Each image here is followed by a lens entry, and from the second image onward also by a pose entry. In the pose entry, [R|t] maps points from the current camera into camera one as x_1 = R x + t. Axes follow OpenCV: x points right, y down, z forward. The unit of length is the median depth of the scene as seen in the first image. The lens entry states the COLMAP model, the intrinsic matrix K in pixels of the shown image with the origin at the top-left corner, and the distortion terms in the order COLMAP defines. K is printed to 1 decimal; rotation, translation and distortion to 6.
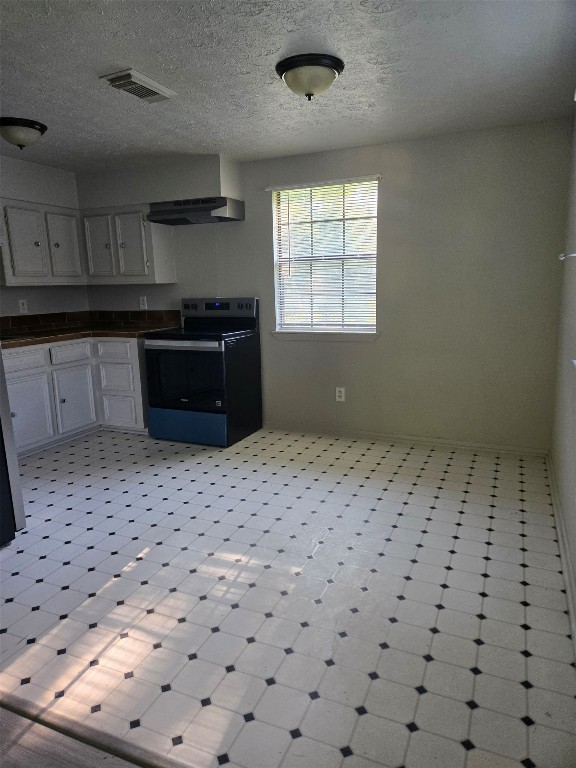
lens RADIAL K [[507.5, 0, 291.1], [0, 507.5, 385.6], [0, 0, 1]] dist [0.031296, -0.006337]
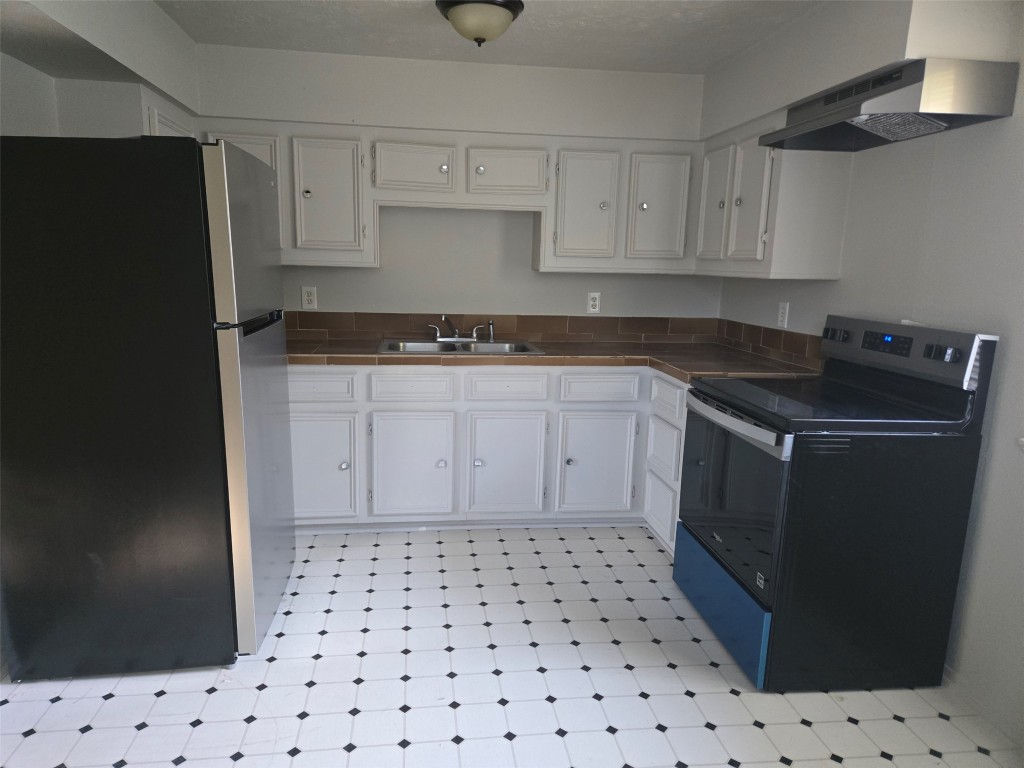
lens RADIAL K [[676.6, 0, 506.4], [0, 676.6, 385.2], [0, 0, 1]] dist [0.031296, -0.006337]
pose [[0.503793, 0.192323, -0.842143, 0.167577], [-0.210246, 0.972884, 0.096406, -0.114310], [0.837848, 0.128489, 0.530567, 0.473265]]
